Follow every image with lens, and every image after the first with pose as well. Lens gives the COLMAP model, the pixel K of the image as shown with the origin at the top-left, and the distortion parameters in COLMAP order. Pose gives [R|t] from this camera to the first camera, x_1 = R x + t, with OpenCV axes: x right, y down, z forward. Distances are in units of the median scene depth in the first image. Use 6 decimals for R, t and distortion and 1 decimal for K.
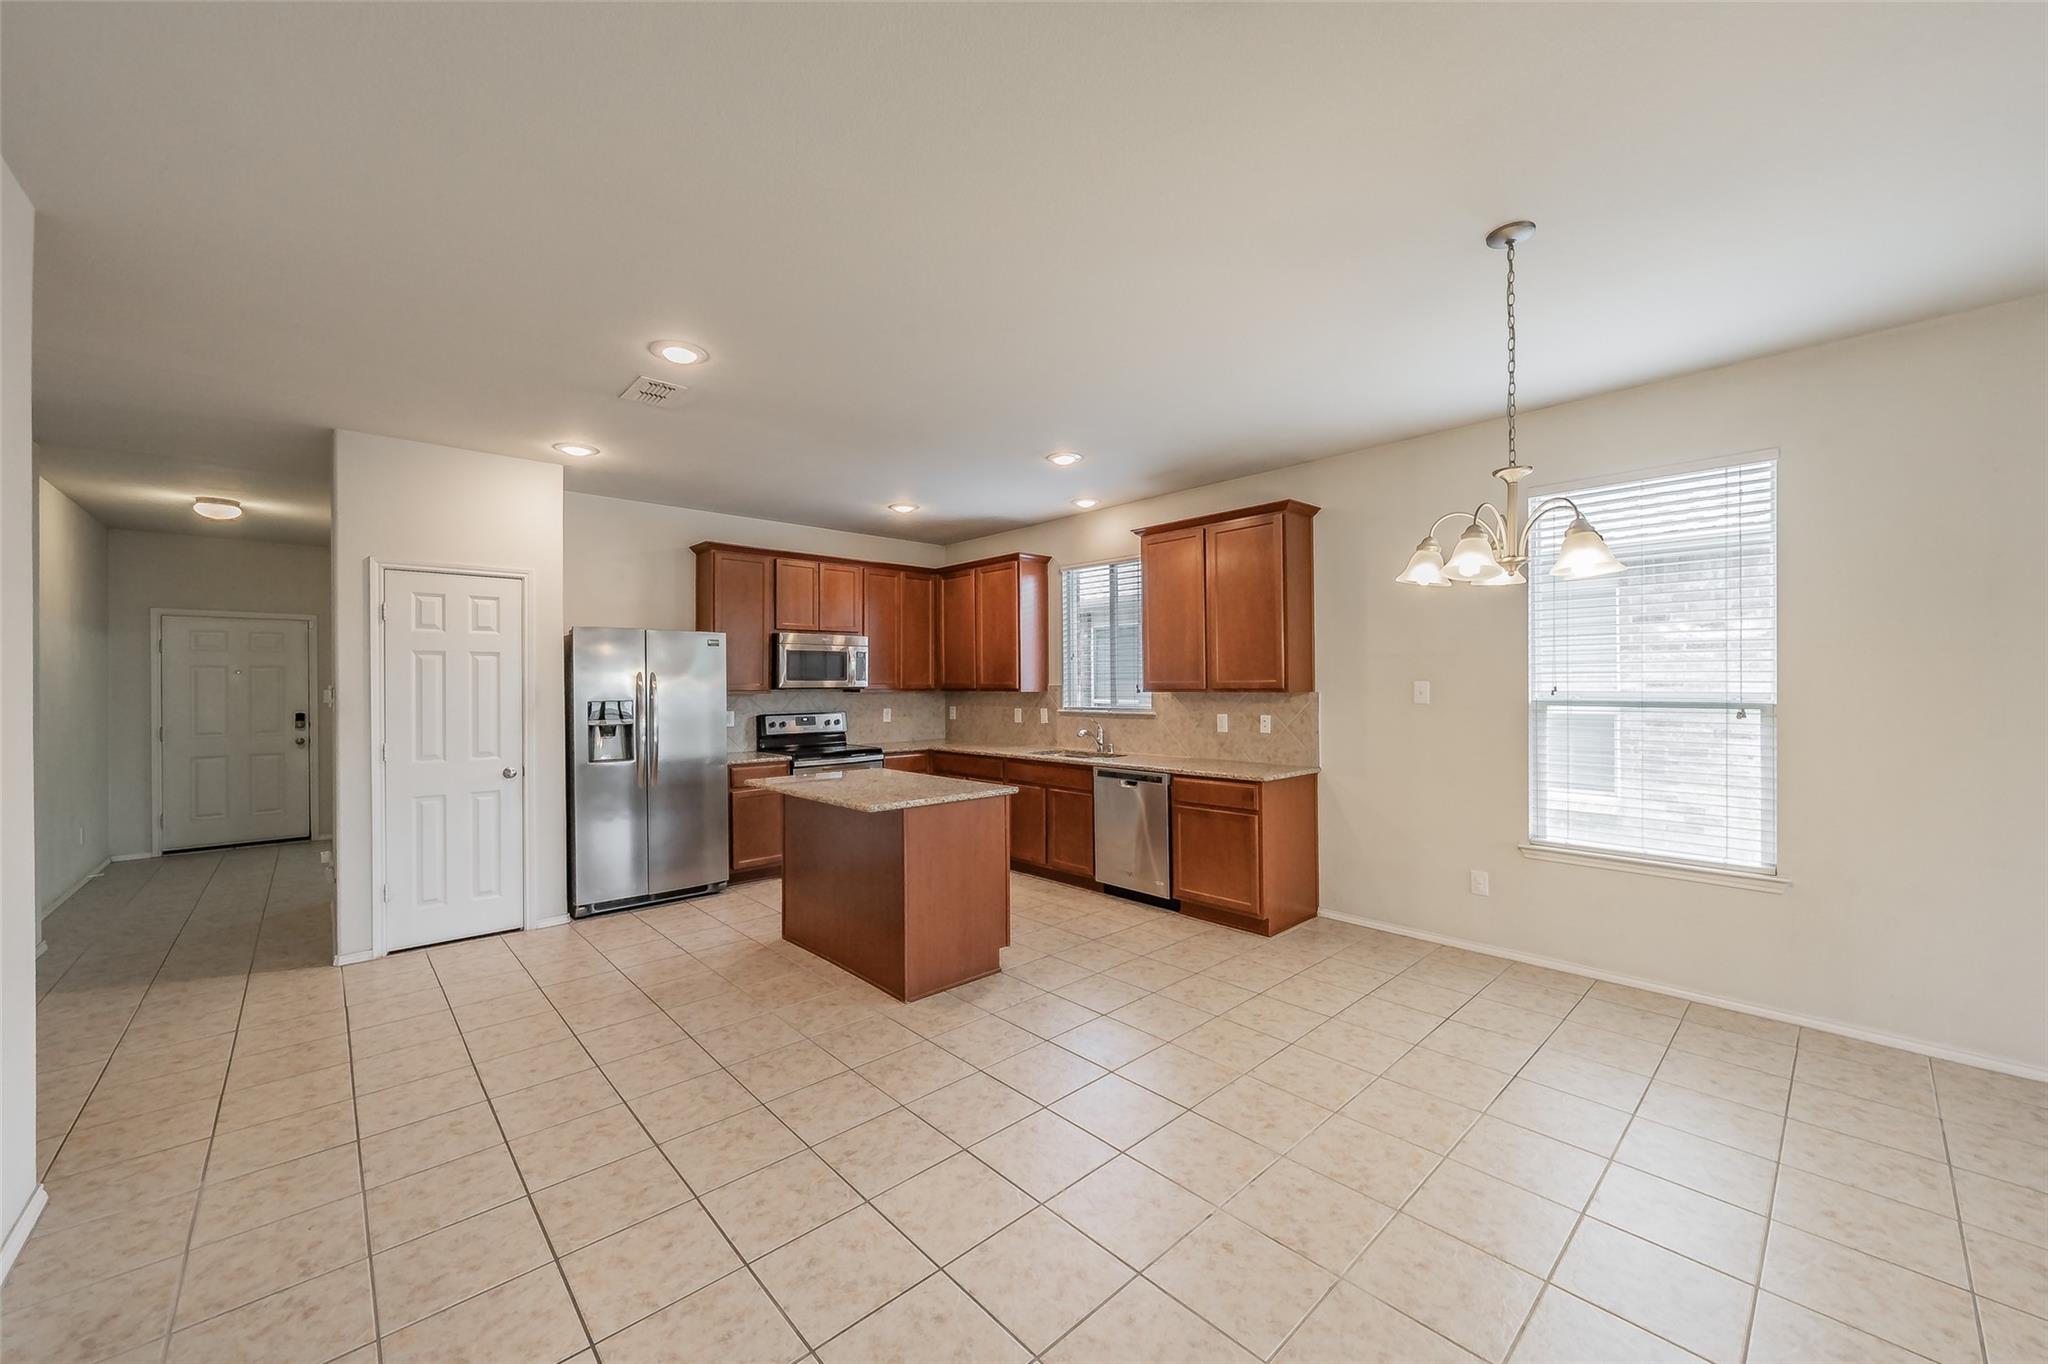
lens RADIAL K [[770.1, 0, 1025.5], [0, 770.1, 682.2], [0, 0, 1]] dist [-0.002651, -0.000166]
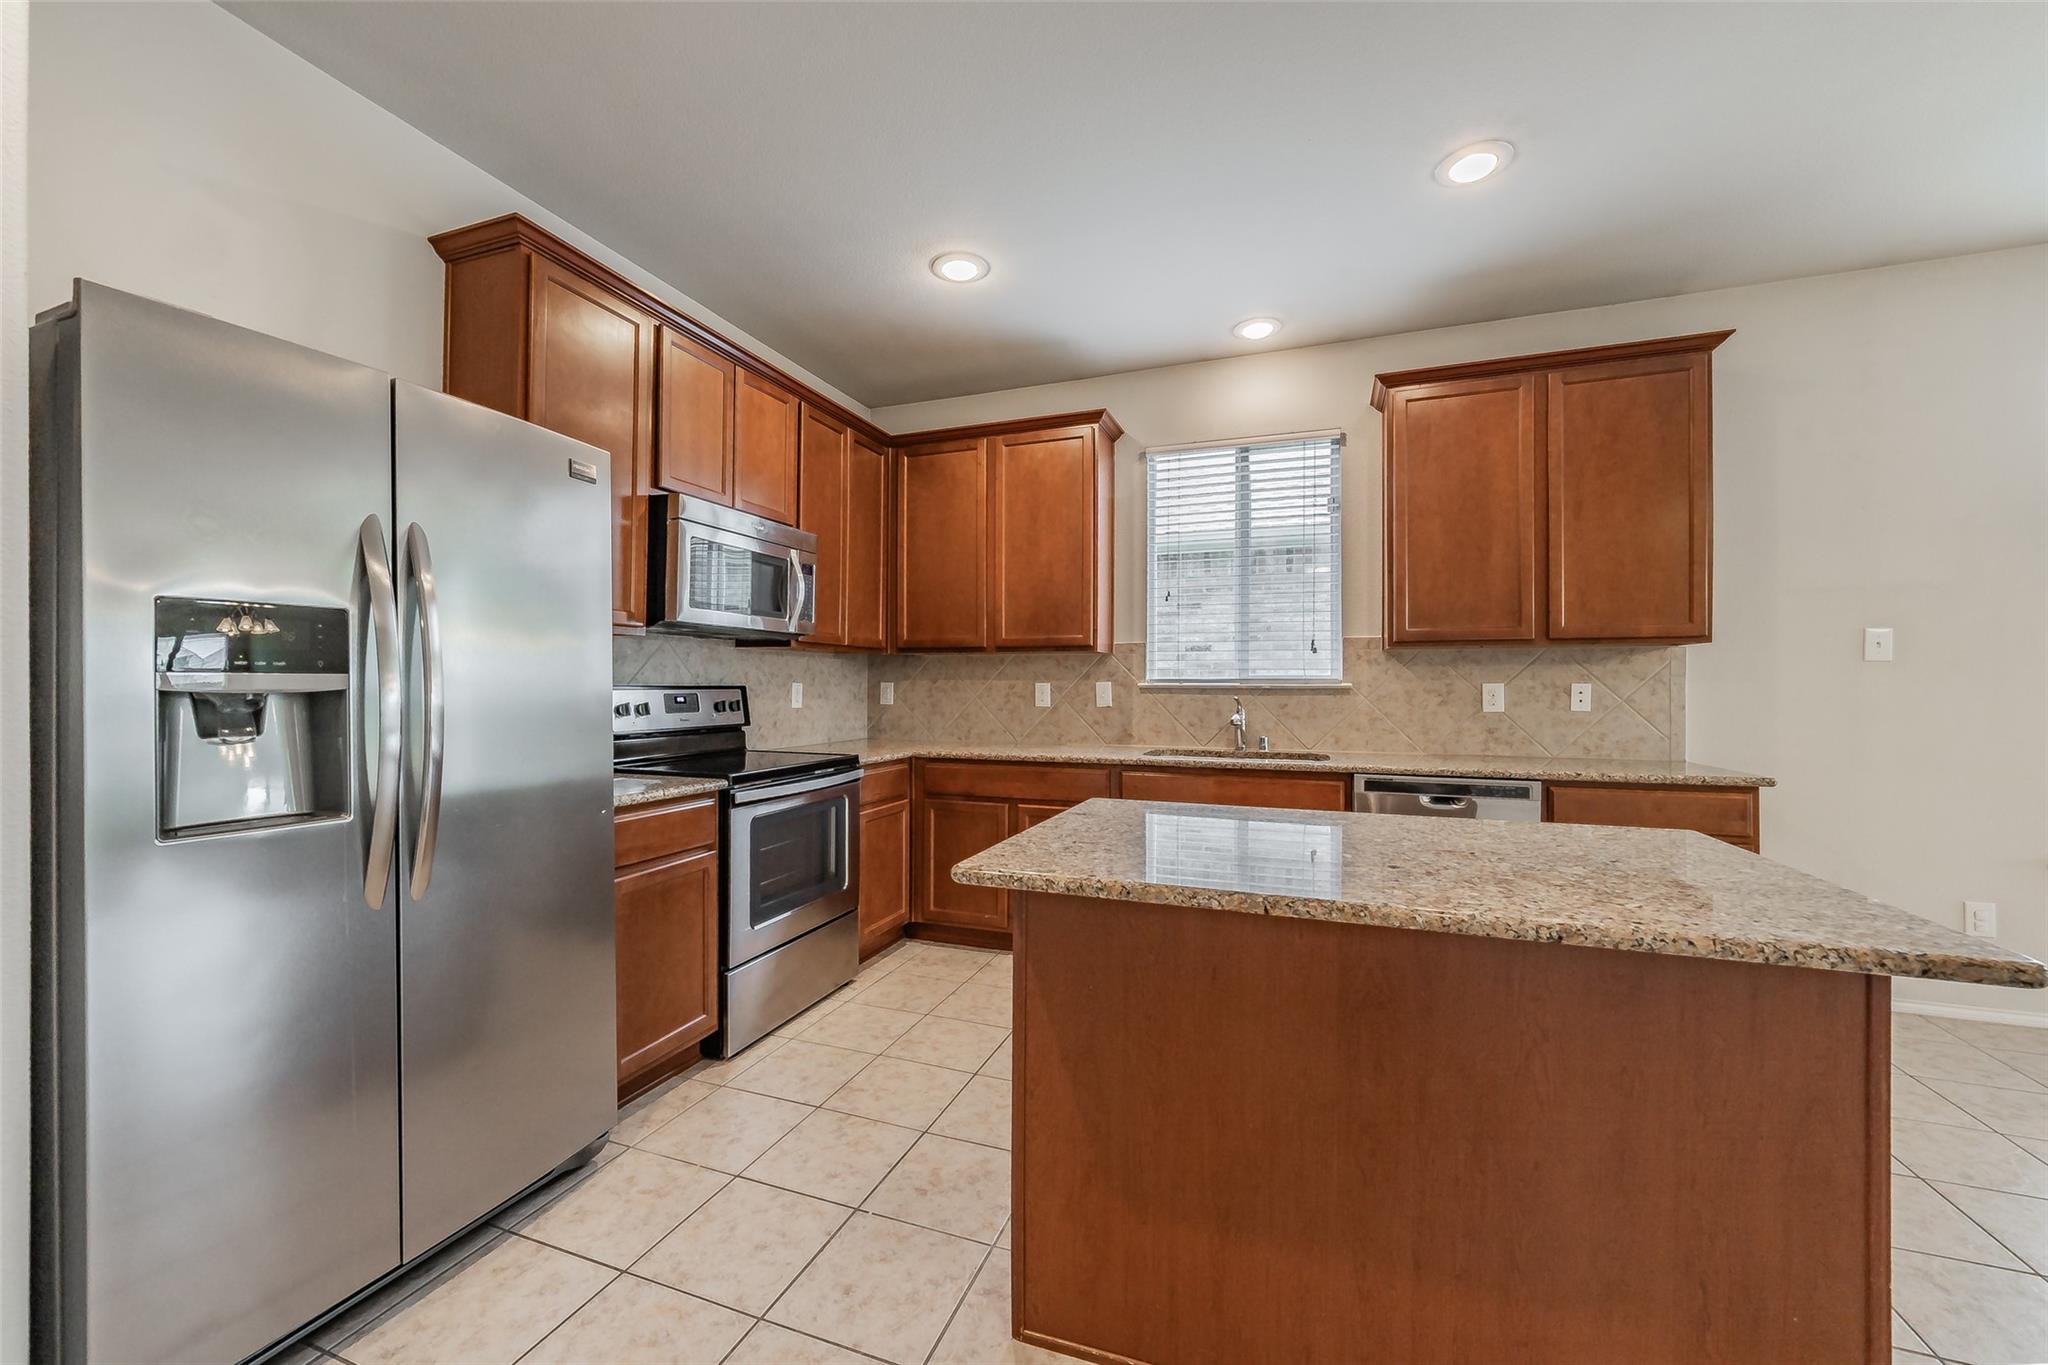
lens RADIAL K [[794.1, 0, 1019.4], [0, 794.1, 686.4], [0, 0, 1]] dist [-0.002399, -0.000117]
pose [[0.897145, 0.007815, 0.441667, -0.369832], [-0.008958, 0.999960, 0.000503, 0.044856], [-0.441646, -0.004408, 0.897179, 0.558126]]
